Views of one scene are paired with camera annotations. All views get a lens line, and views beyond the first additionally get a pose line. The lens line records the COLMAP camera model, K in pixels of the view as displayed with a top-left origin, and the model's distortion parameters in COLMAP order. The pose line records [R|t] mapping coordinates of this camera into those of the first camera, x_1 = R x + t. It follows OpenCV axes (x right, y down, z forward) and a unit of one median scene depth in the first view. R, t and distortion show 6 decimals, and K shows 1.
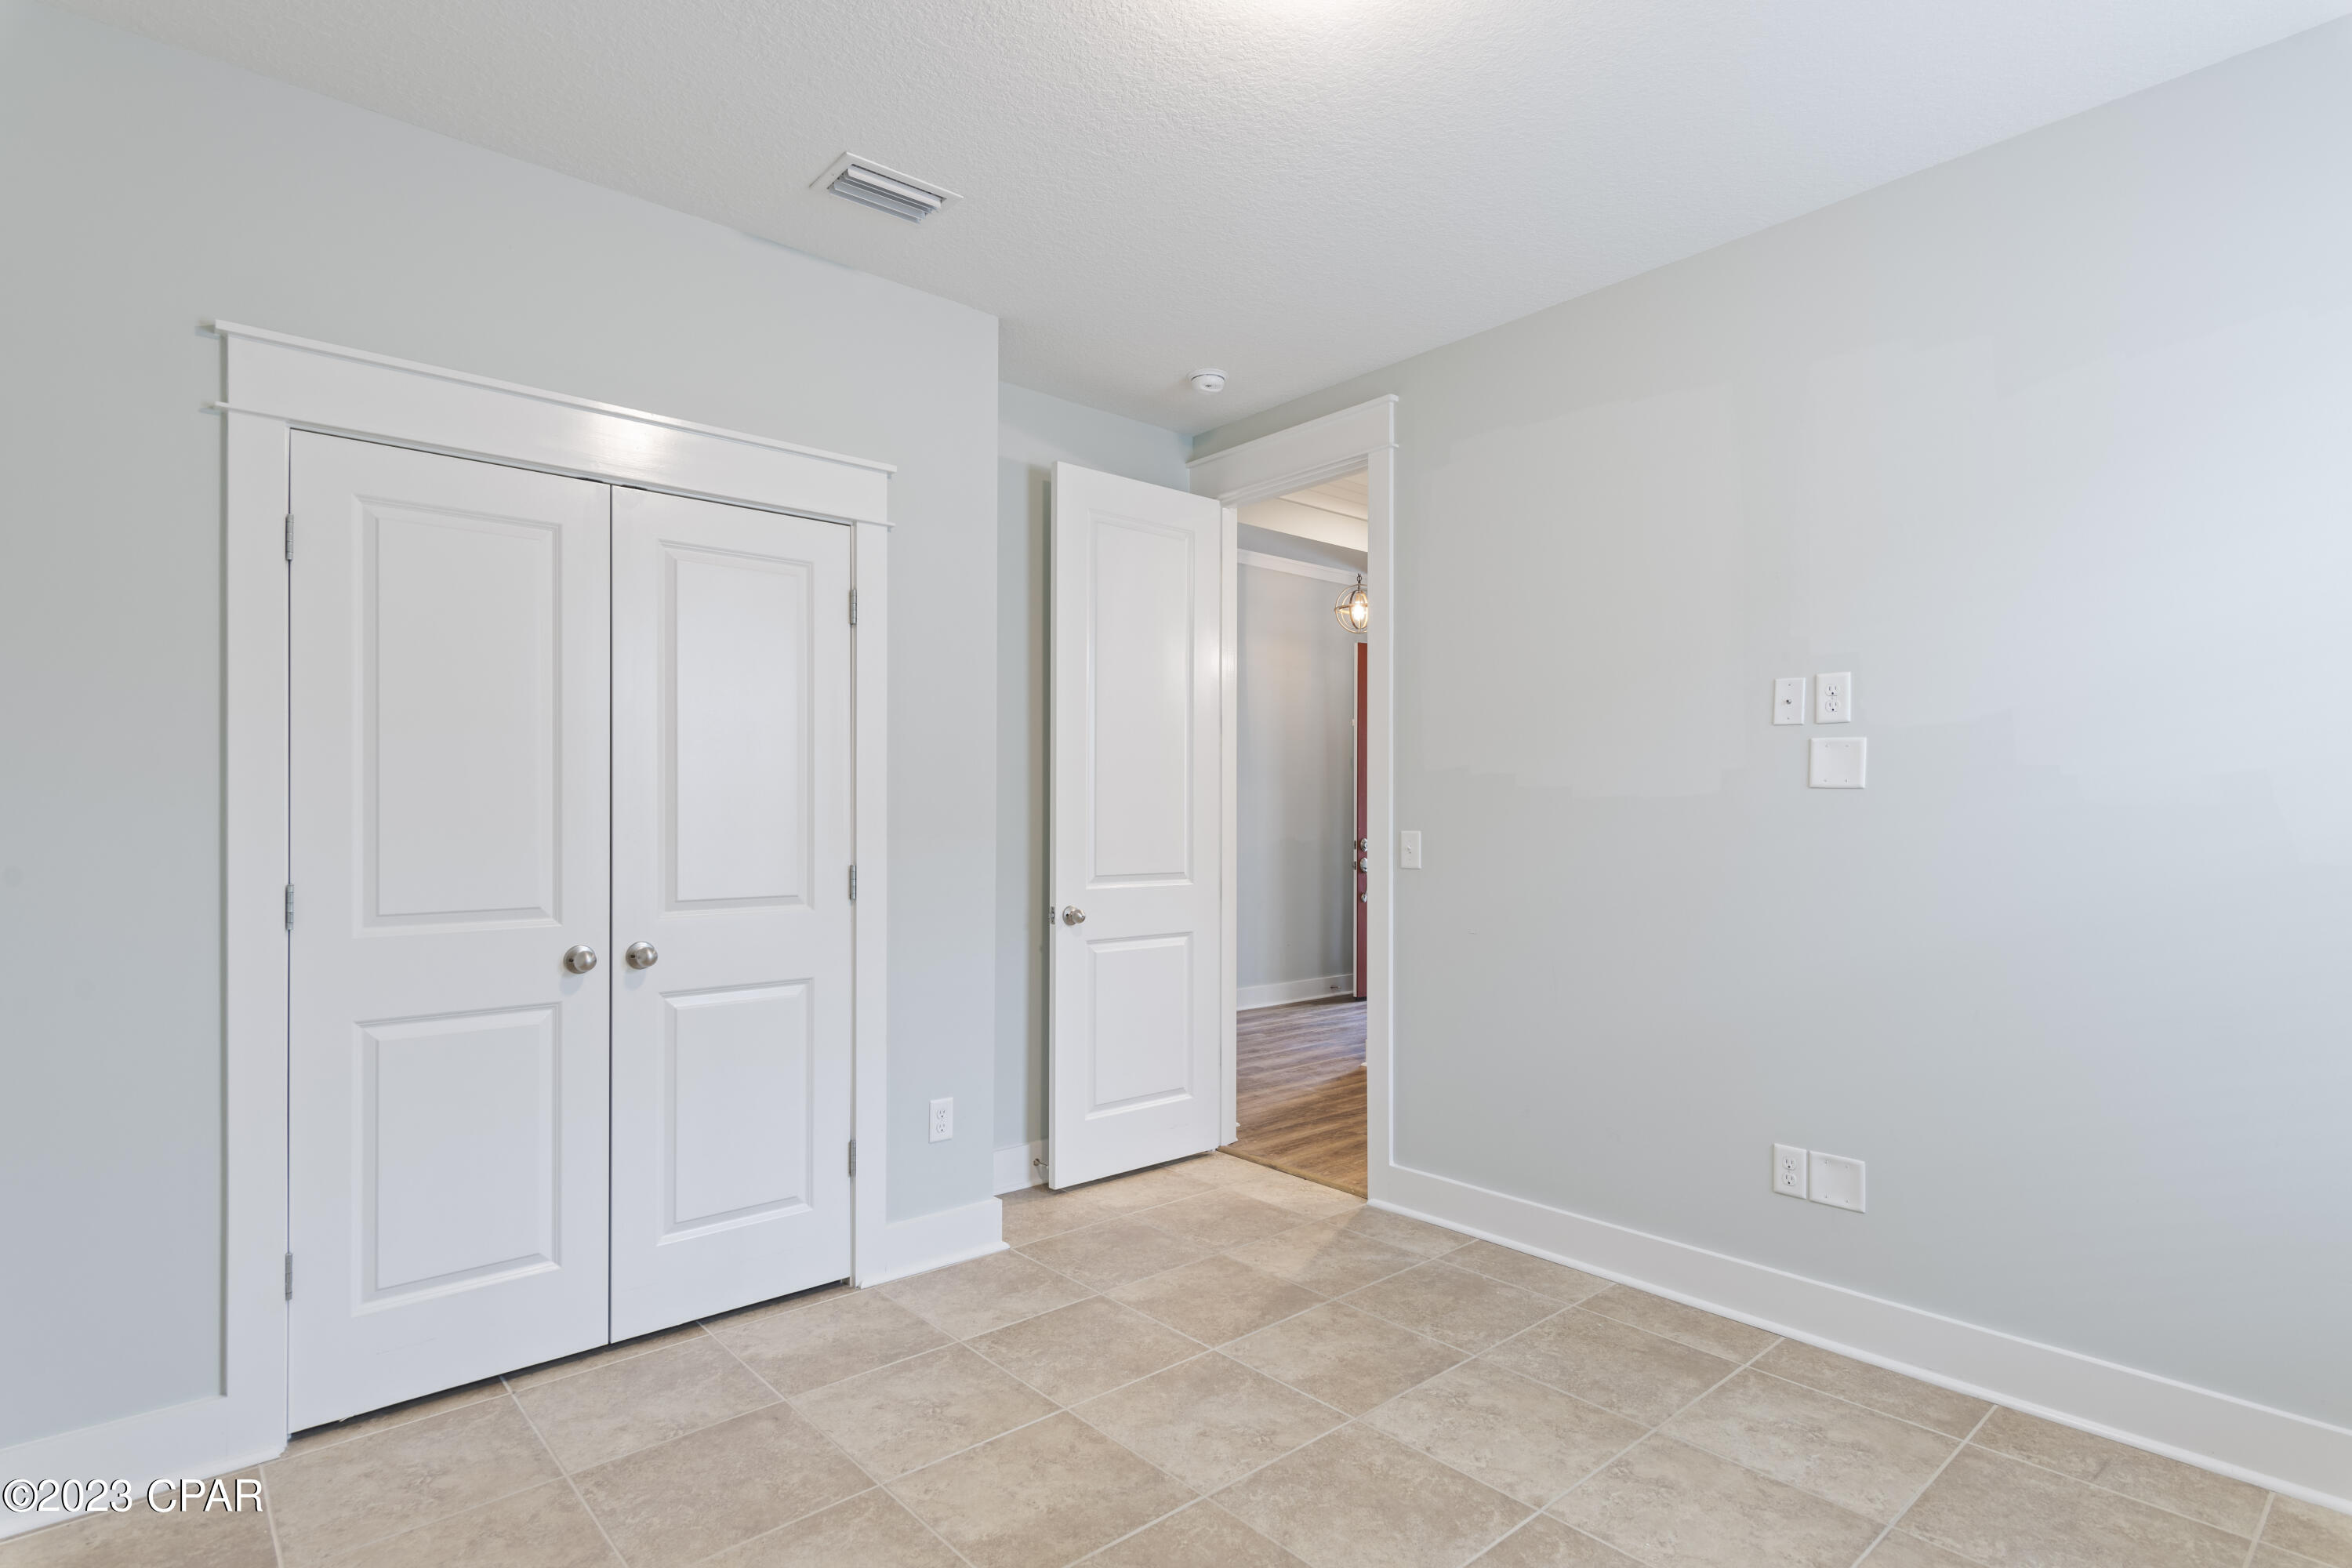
lens RADIAL K [[1187.6, 0, 1187.2], [0, 1187.6, 815.6], [0, 0, 1]] dist [0.001897, -0.000393]
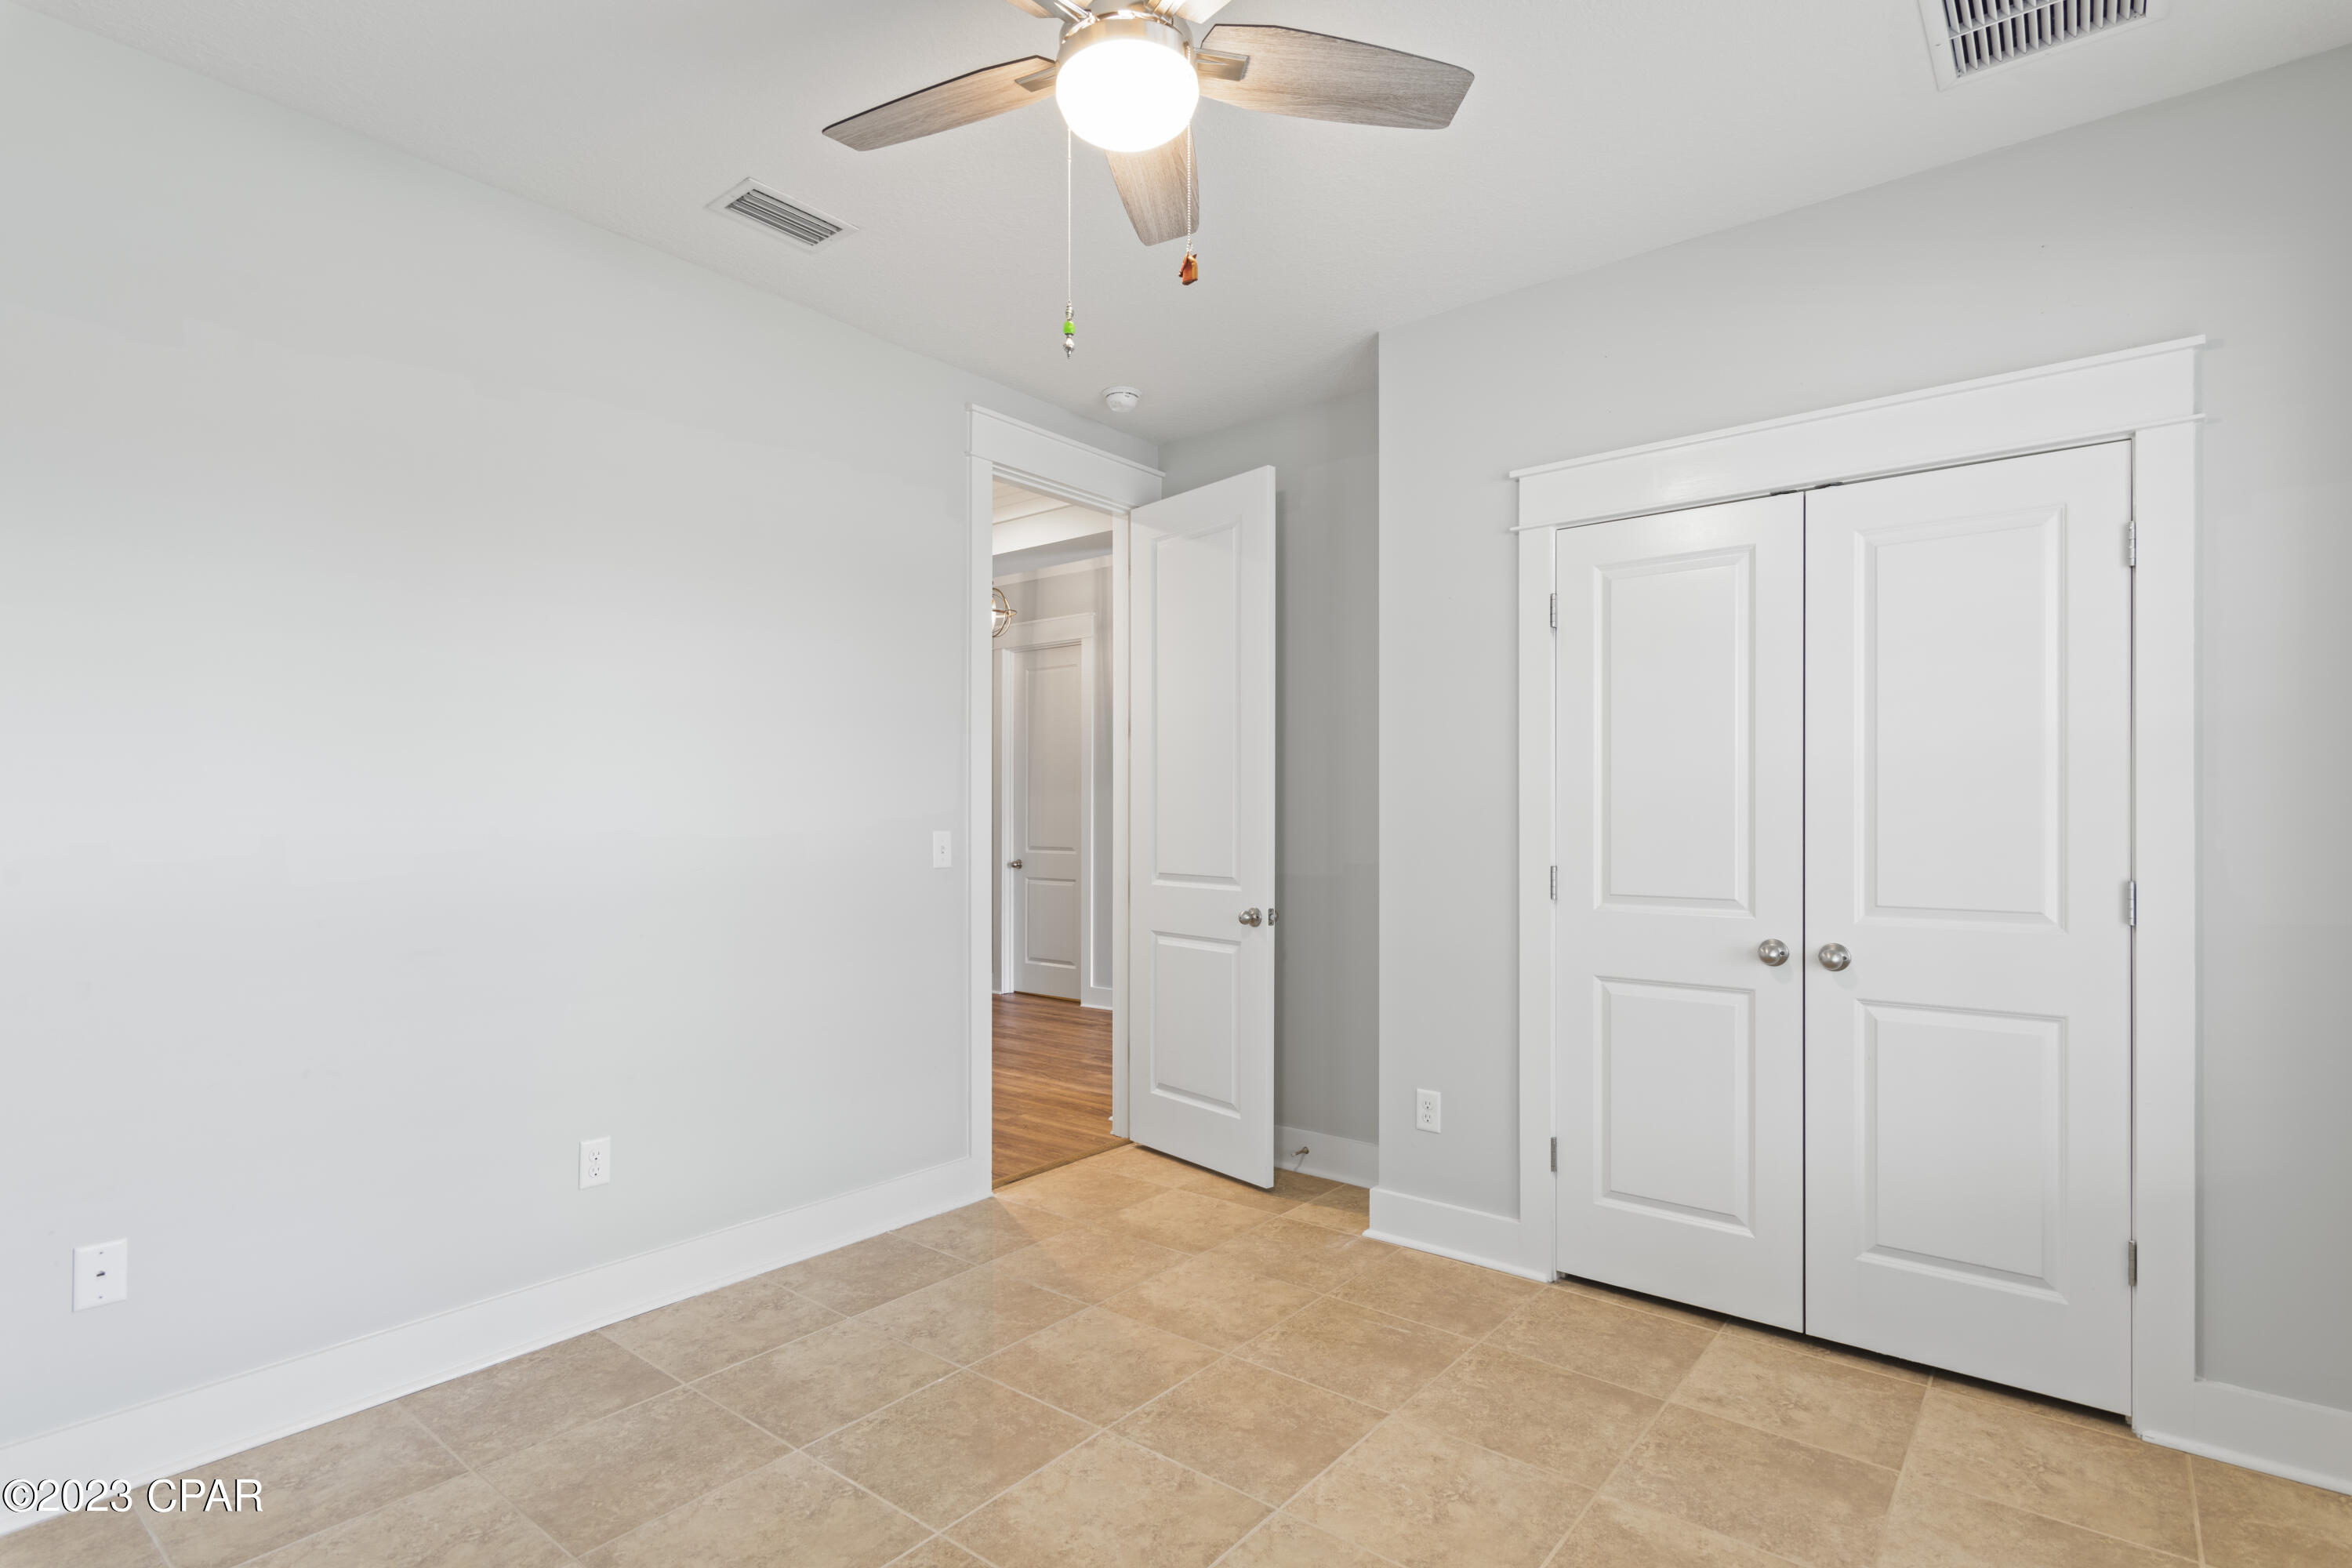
lens RADIAL K [[1110.5, 0, 1181.0], [0, 1110.5, 804.0], [0, 0, 1]] dist [-0.031373, 0.000250]
pose [[0.154843, -0.005600, -0.987923, 0.406915], [-0.006767, 0.999954, -0.006729, -0.000575], [0.987916, 0.007727, 0.154798, 0.368037]]
